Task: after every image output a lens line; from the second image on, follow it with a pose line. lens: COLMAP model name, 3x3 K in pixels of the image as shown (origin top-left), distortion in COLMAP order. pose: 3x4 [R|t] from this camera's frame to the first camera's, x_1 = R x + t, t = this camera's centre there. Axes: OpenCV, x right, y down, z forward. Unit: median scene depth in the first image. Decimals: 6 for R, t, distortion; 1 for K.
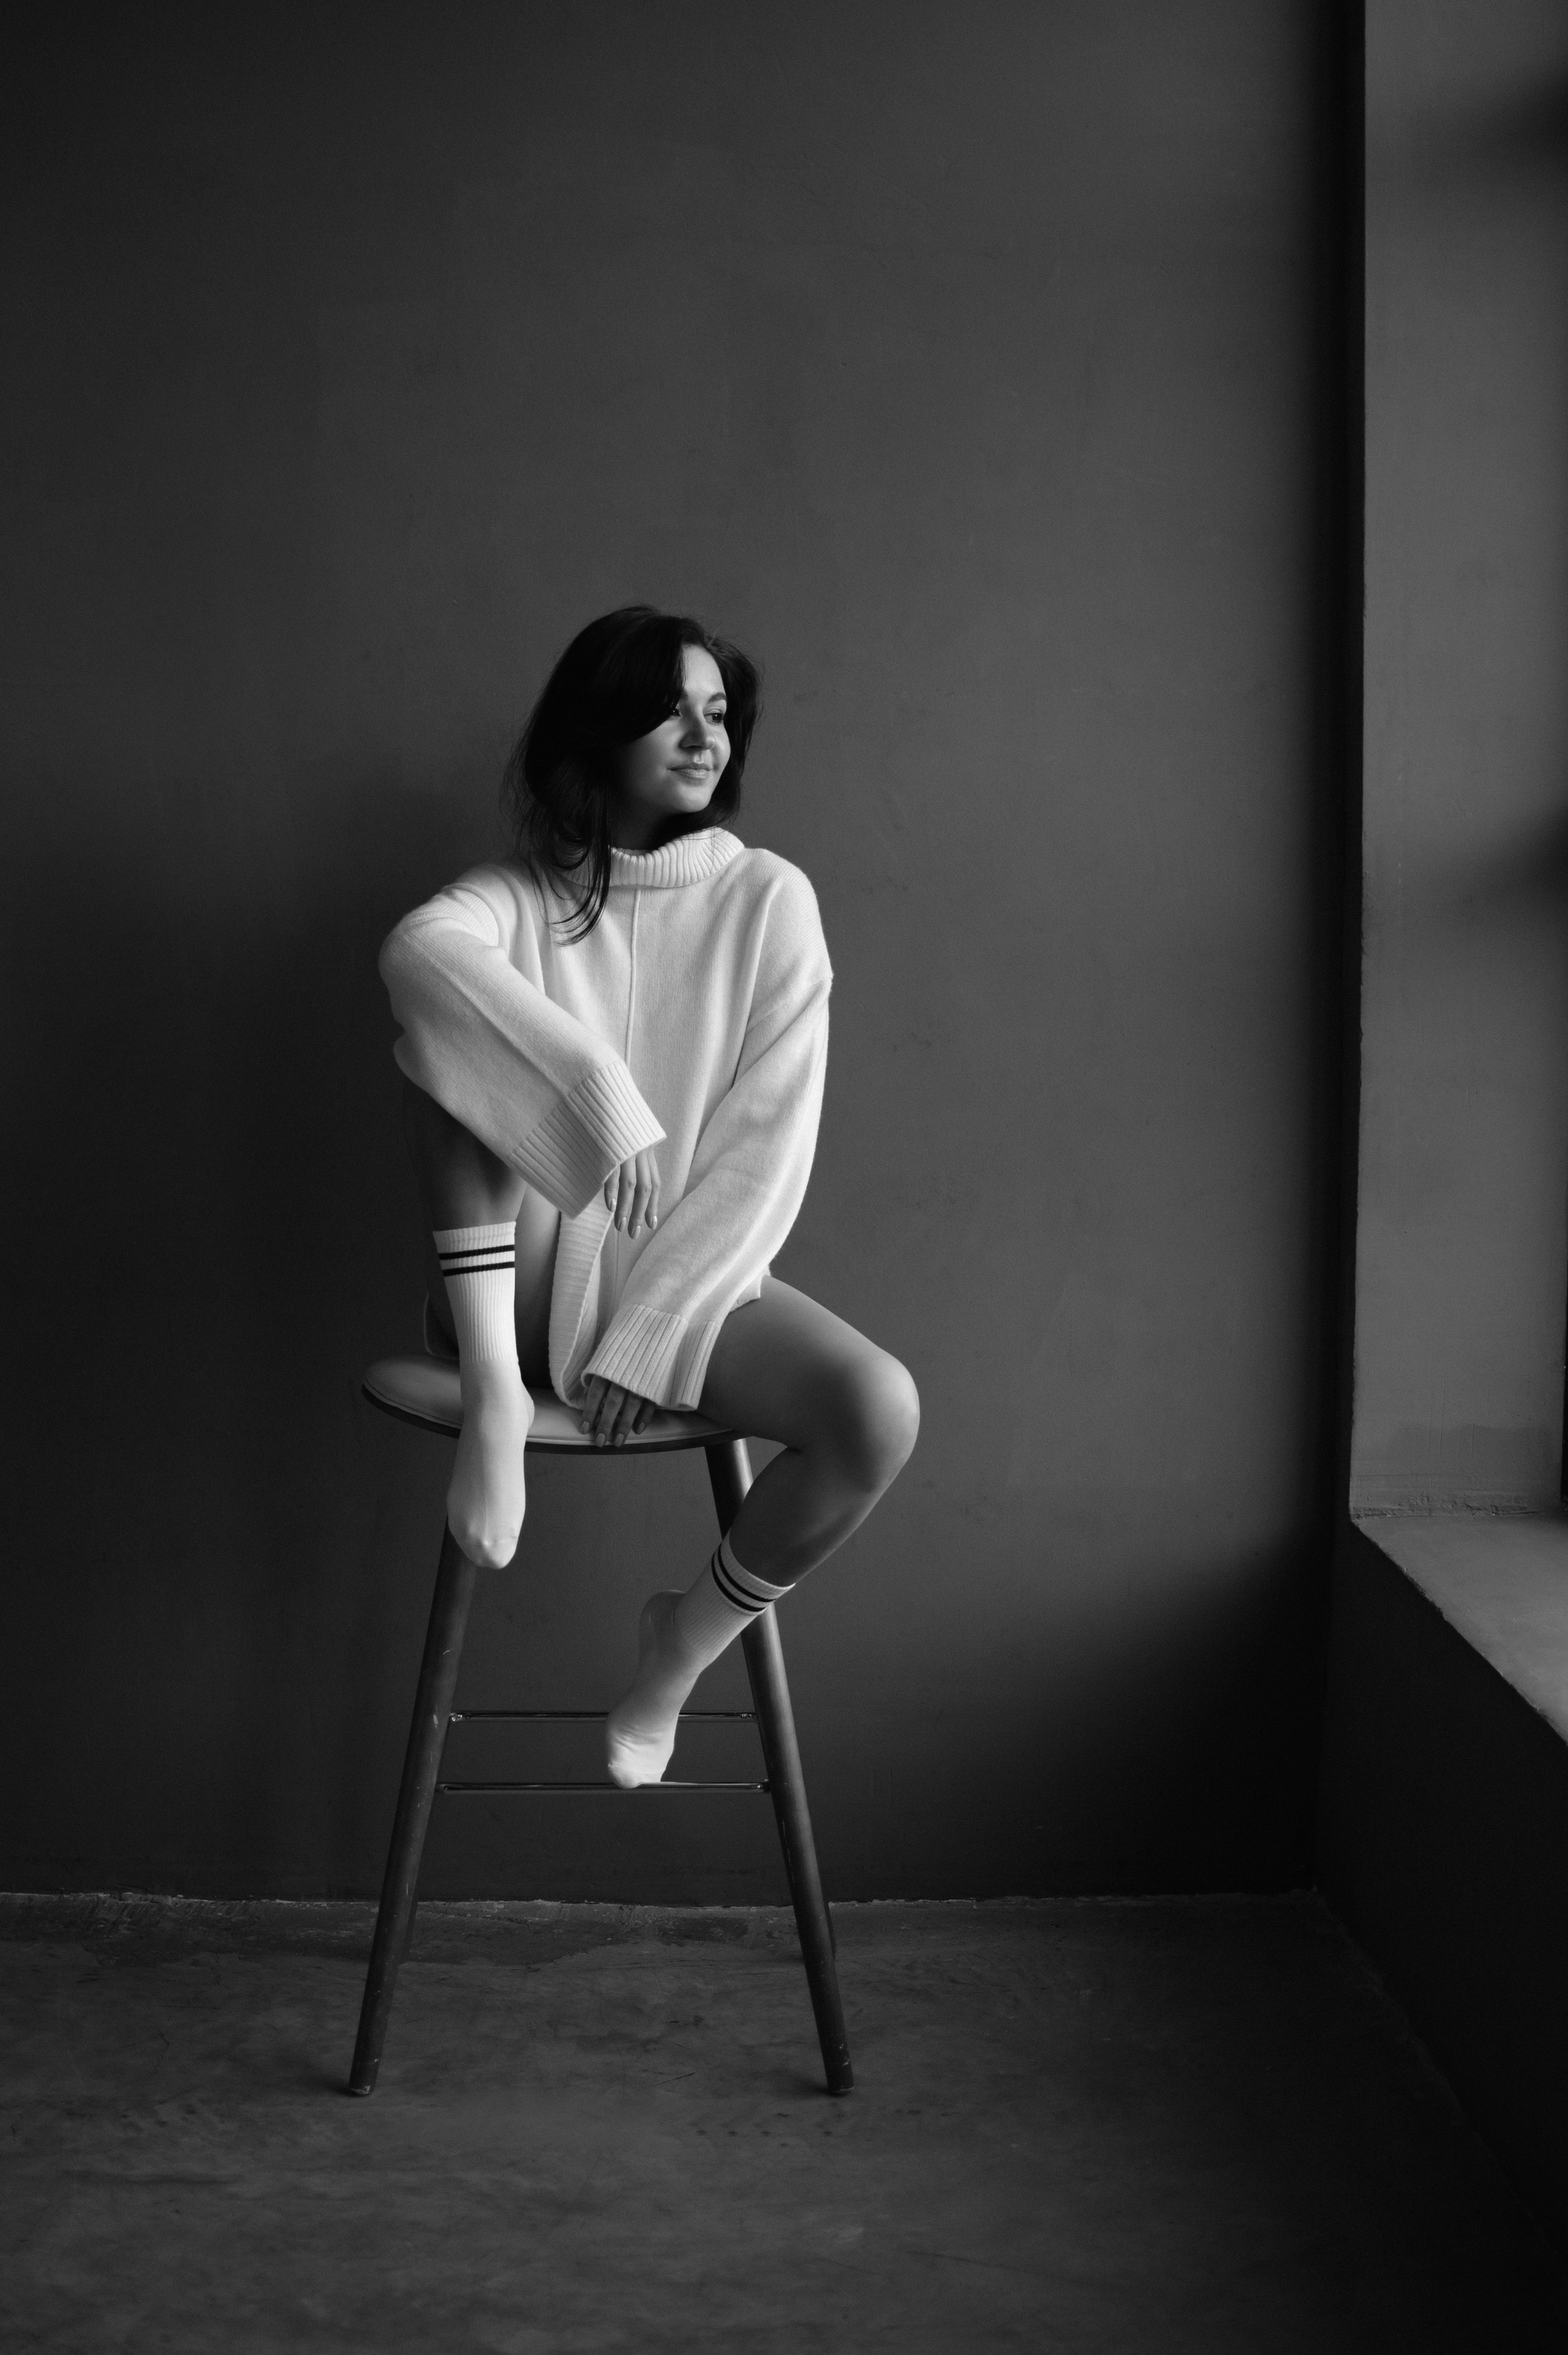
lens RADIAL K [[3309.2, 0, 721.0], [0, 3309.2, 1155.5], [0, 0, 1]] dist [-0.129562, 0.000000]
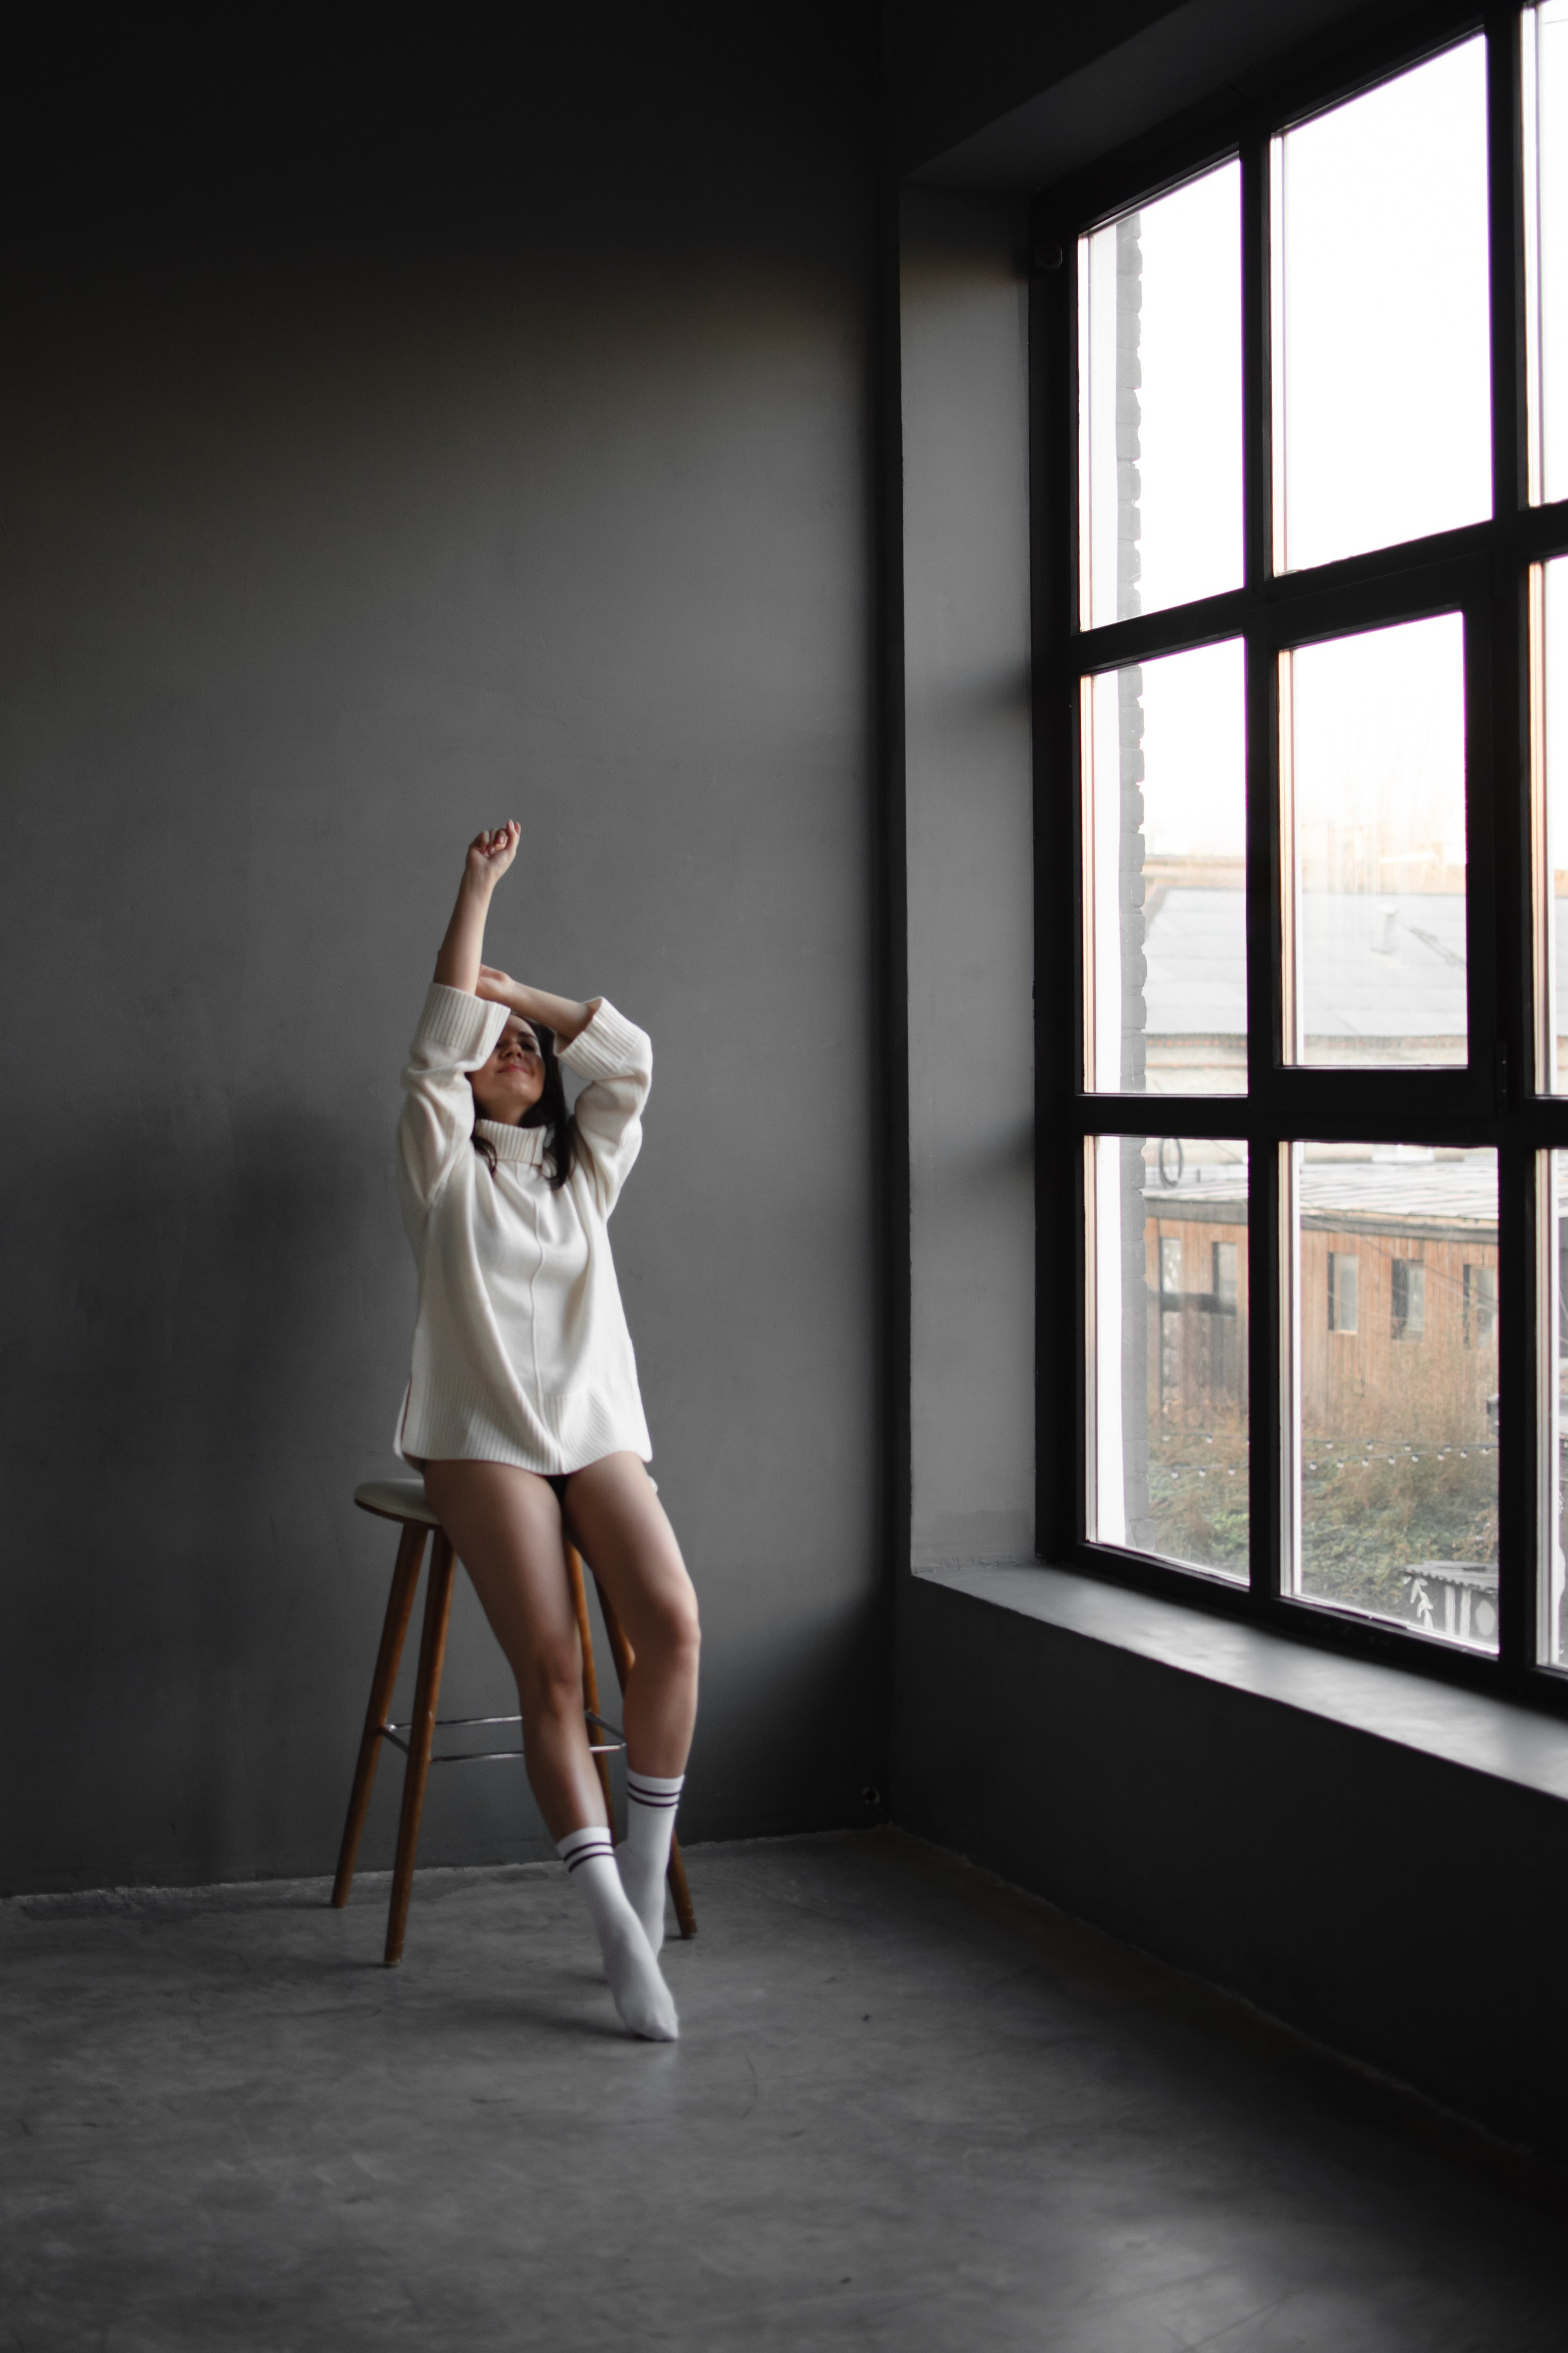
lens RADIAL K [[3306.9, 0, 839.6], [0, 3306.9, 1241.0], [0, 0, 1]] dist [-0.129562, 0.000000]
pose [[0.934497, -0.021622, 0.355313, -0.400942], [0.041705, 0.997930, -0.048959, 0.028519], [-0.353518, 0.060570, 0.933464, -0.468050]]
